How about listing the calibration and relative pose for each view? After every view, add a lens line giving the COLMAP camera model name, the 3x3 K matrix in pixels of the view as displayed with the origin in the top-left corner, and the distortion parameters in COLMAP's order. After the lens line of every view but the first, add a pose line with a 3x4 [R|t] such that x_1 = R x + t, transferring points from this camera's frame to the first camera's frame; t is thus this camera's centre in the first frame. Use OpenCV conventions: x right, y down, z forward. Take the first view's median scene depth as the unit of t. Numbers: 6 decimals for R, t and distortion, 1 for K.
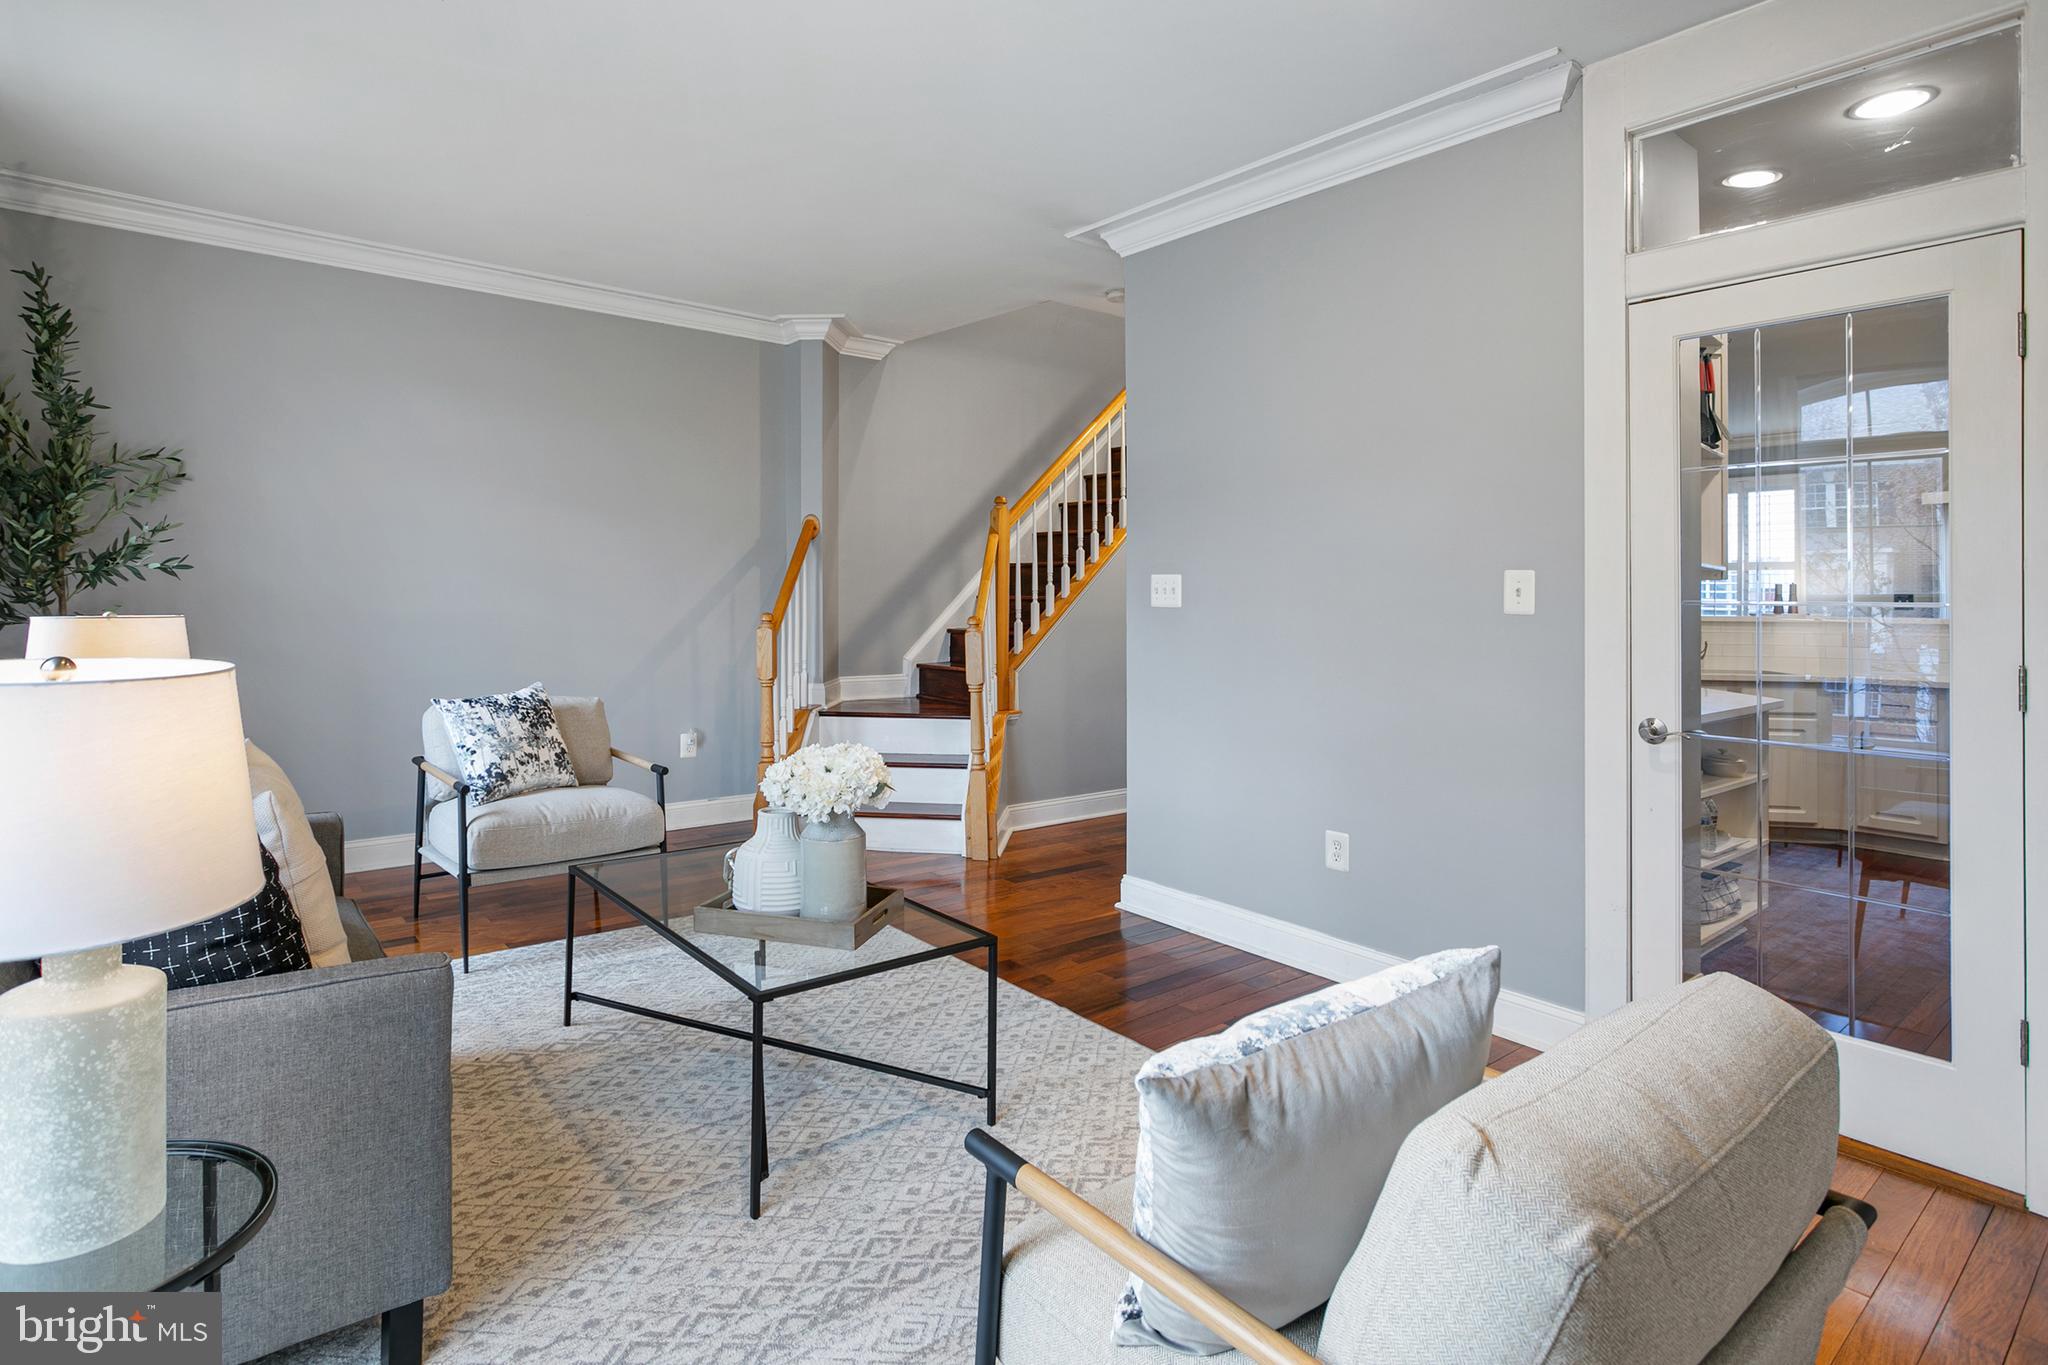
lens RADIAL K [[1043.0, 0, 1019.0], [0, 1043.0, 600.8], [0, 0, 1]] dist [-0.000601, 0.000075]
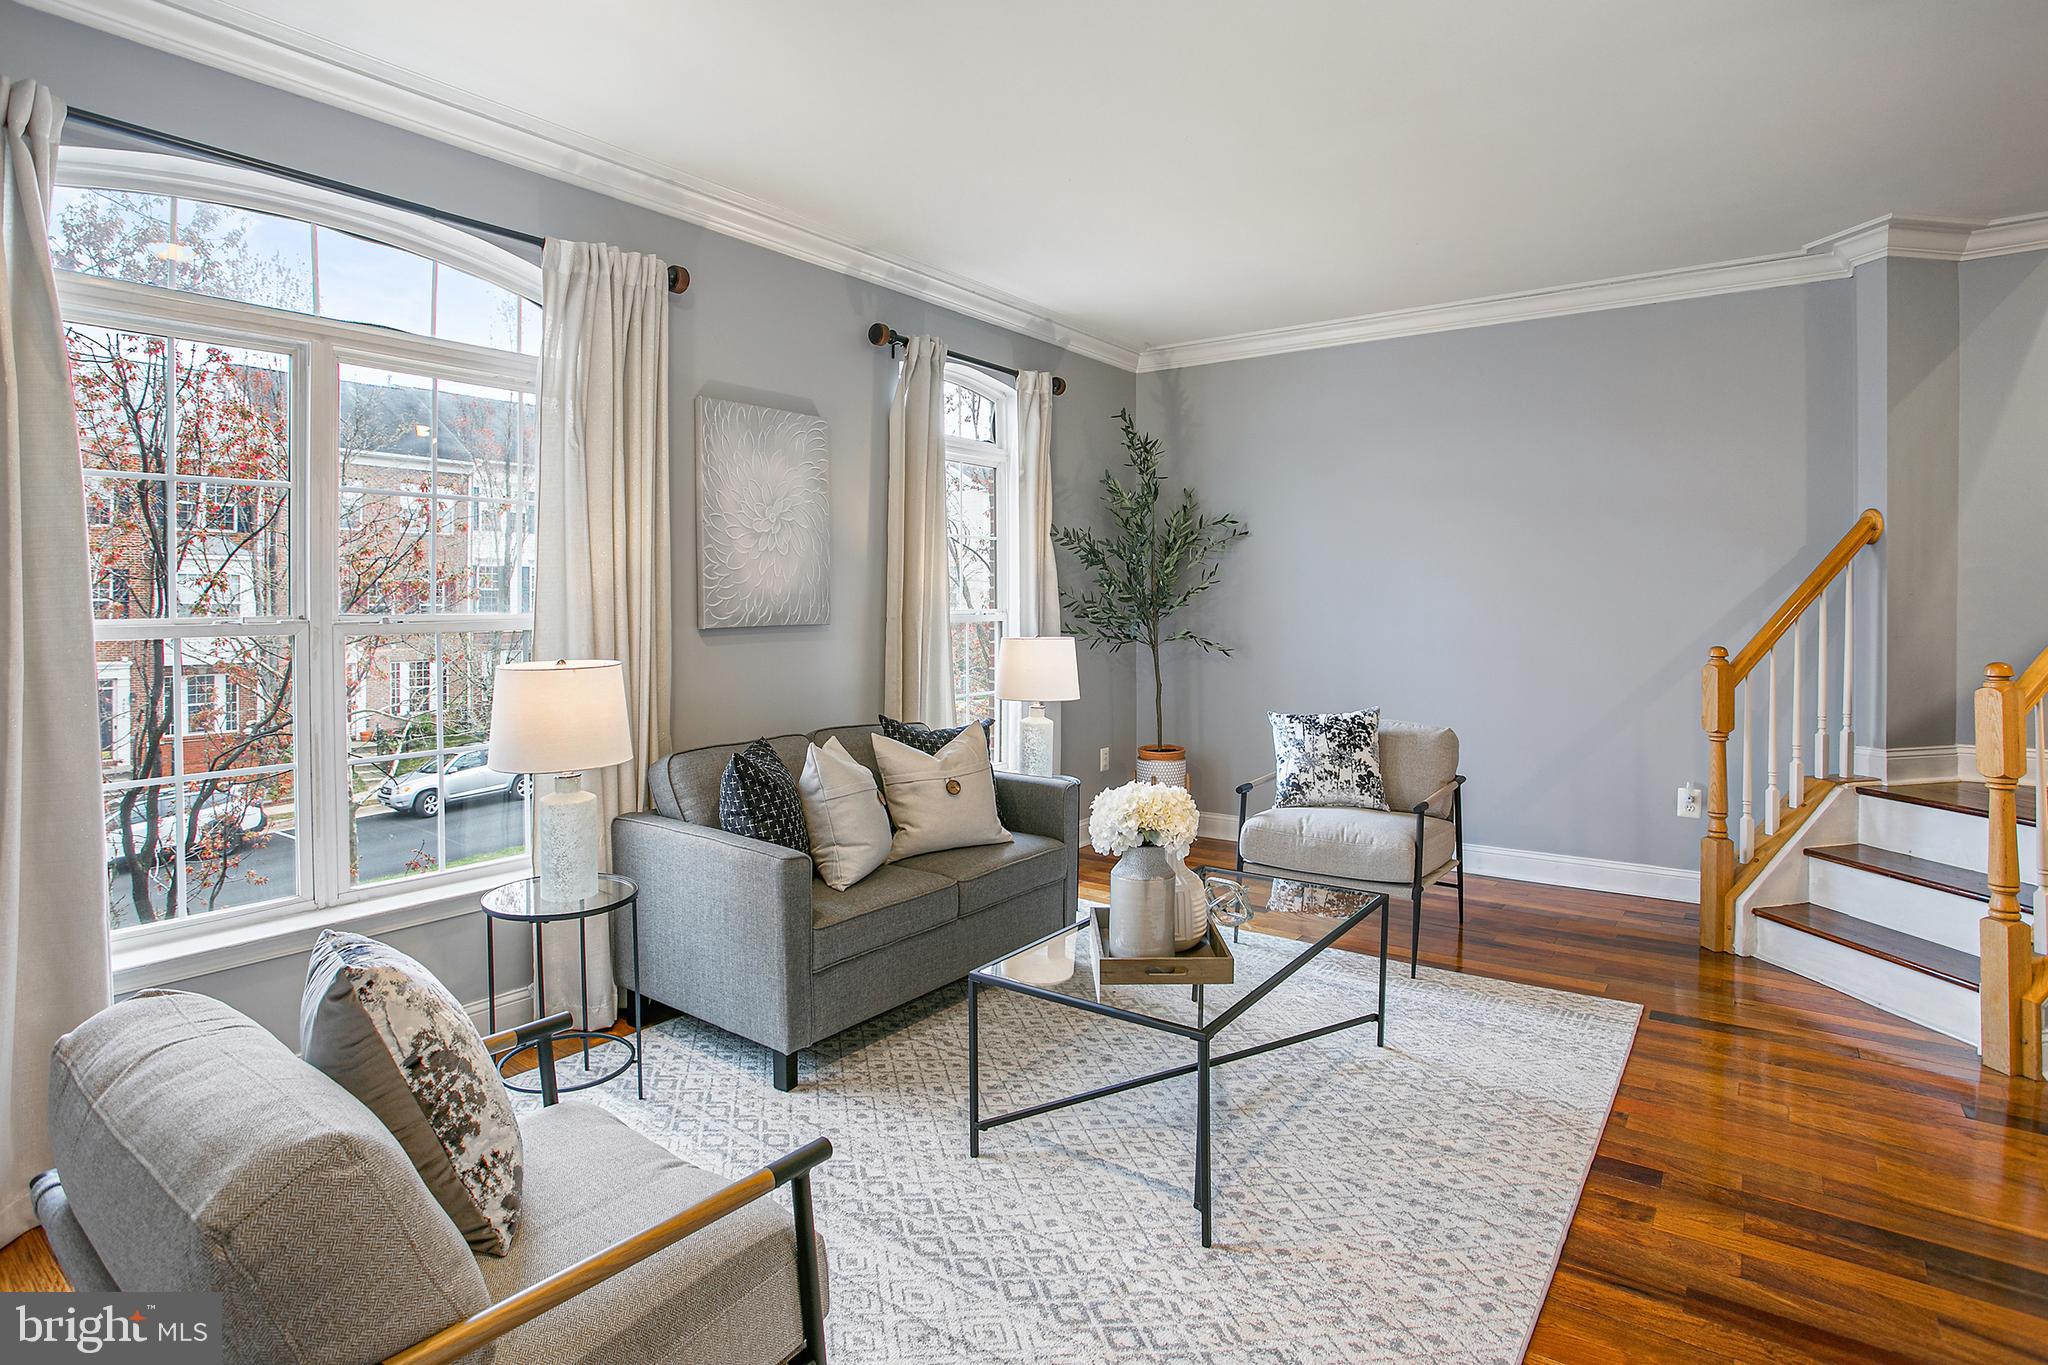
lens RADIAL K [[1049.2, 0, 1022.3], [0, 1049.2, 614.4], [0, 0, 1]] dist [-0.075260, 0.026068]
pose [[0.248404, -0.003101, -0.968652, 0.500067], [-0.001744, 0.999992, -0.003648, -0.011461], [0.968655, 0.002596, 0.248396, 0.423970]]
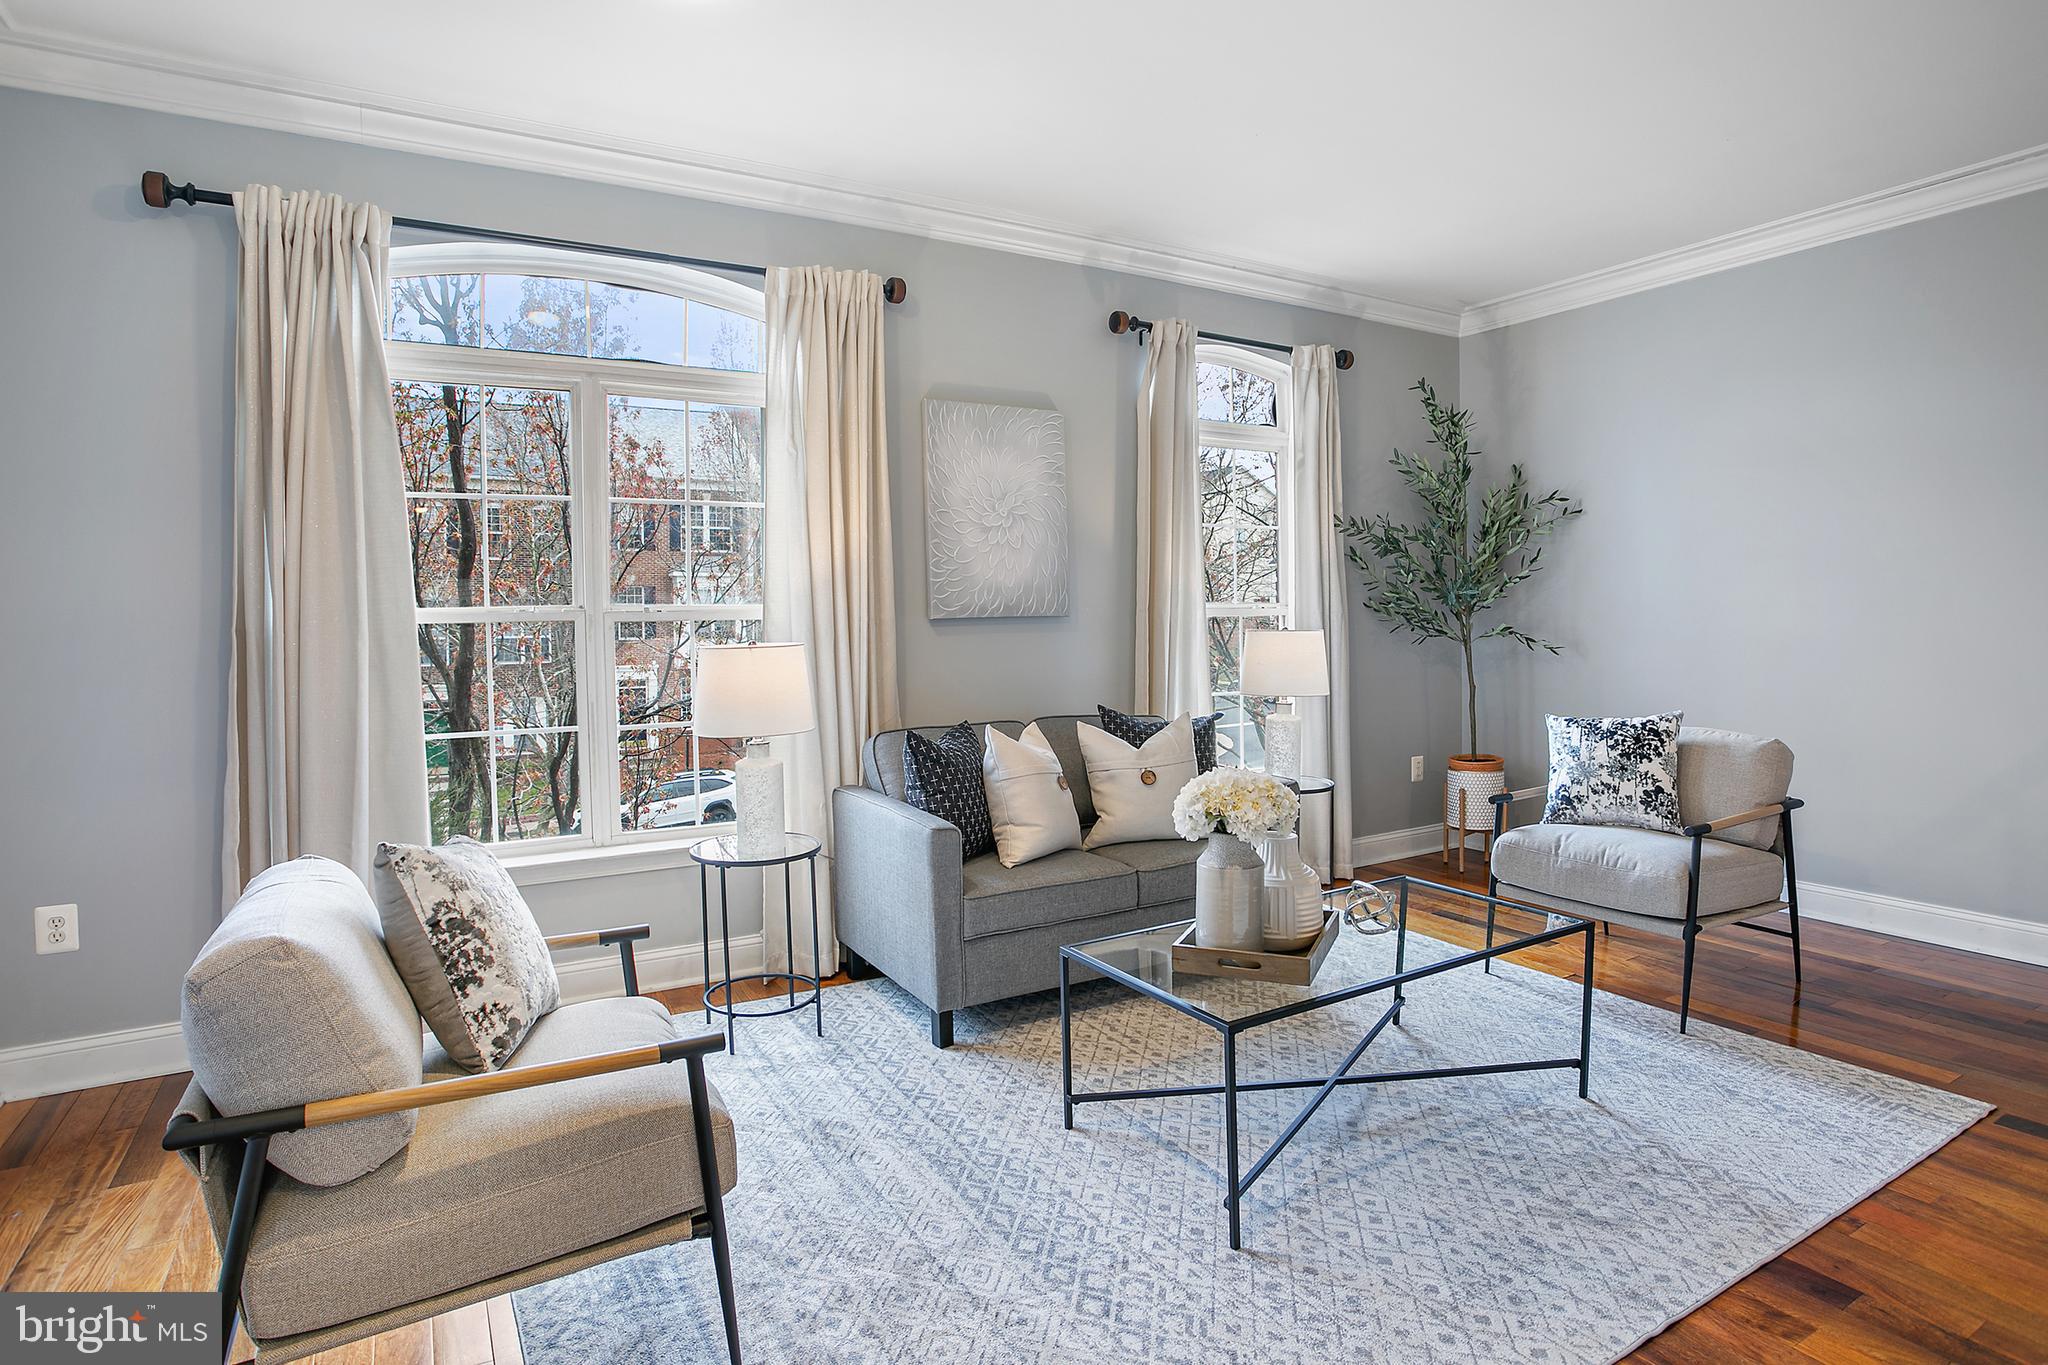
lens RADIAL K [[1096.6, 0, 1030.9], [0, 1096.6, 658.7], [0, 0, 1]] dist [-0.081505, 0.030293]
pose [[-0.148370, 0.027847, -0.988540, 0.542487], [0.002004, 0.999610, 0.027858, 0.008617], [0.988930, 0.002152, -0.148368, 0.638755]]
